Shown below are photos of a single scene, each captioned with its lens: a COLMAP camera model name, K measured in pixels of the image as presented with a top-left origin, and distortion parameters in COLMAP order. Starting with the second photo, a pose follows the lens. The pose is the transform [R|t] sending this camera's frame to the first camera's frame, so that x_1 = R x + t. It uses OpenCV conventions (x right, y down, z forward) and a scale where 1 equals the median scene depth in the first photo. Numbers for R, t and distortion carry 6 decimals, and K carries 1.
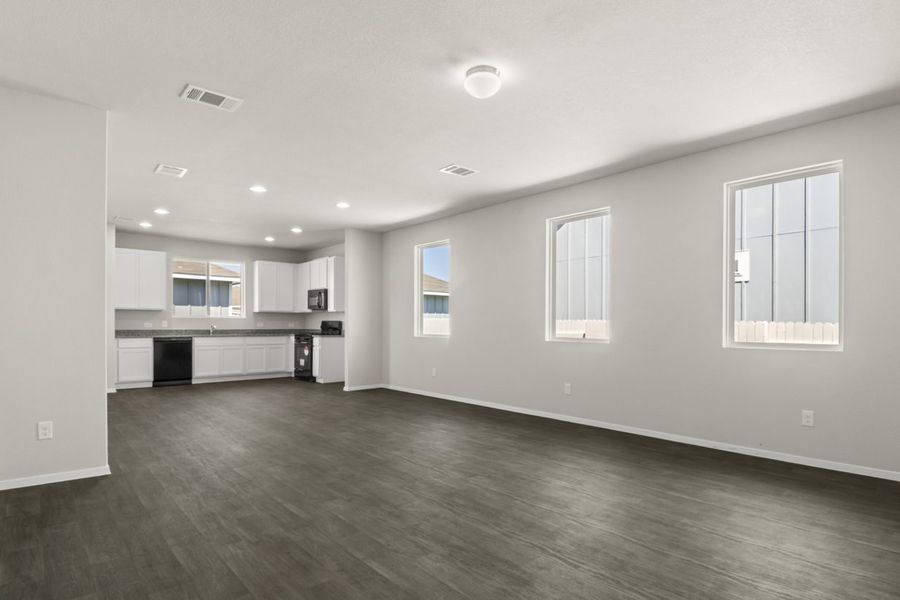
lens RADIAL K [[463.5, 0, 503.0], [0, 463.5, 328.6], [0, 0, 1]] dist [-0.054695, 0.000468]
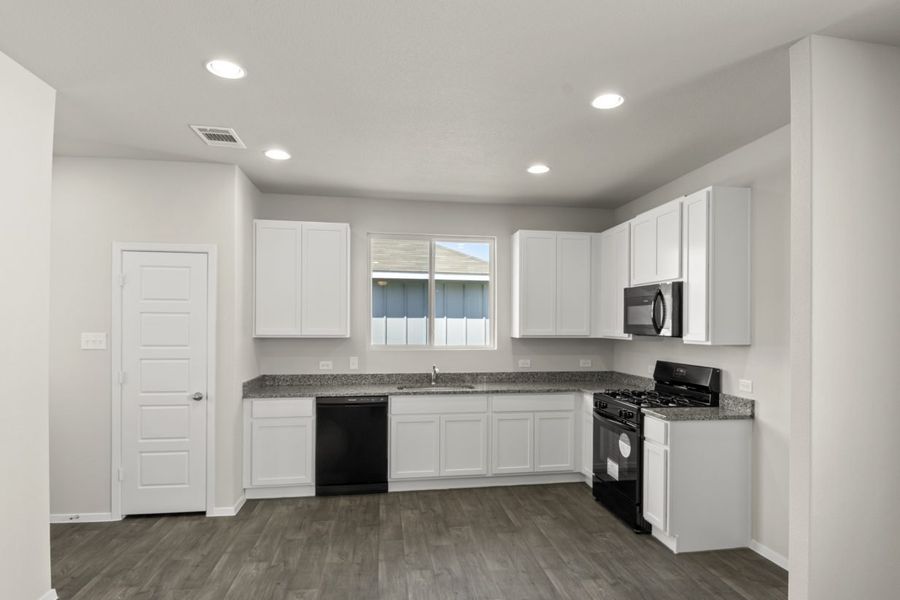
lens RADIAL K [[497.7, 0, 468.9], [0, 497.7, 324.8], [0, 0, 1]] dist [0.020396, -0.006633]
pose [[0.797753, 0.000456, -0.602985, -0.278174], [-0.007507, 0.999930, -0.009175, -0.047427], [0.602938, 0.011846, 0.797700, 0.580560]]
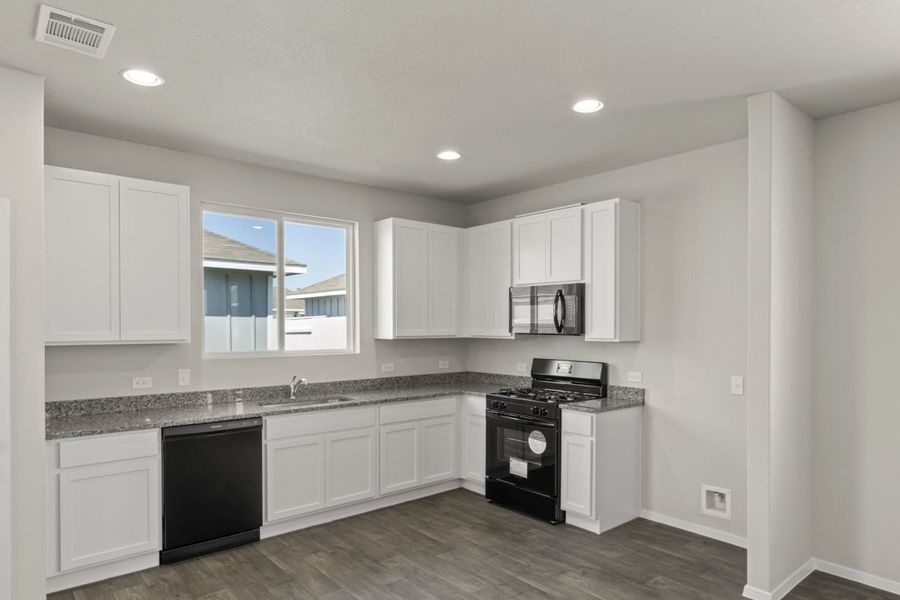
lens RADIAL K [[550.7, 0, 464.7], [0, 550.7, 333.8], [0, 0, 1]] dist [0.006784, -0.005022]
pose [[0.995013, -0.002404, -0.099718, -0.439714], [0.003144, 0.999969, 0.007270, -0.047491], [0.099697, -0.007547, 0.994989, 0.521688]]
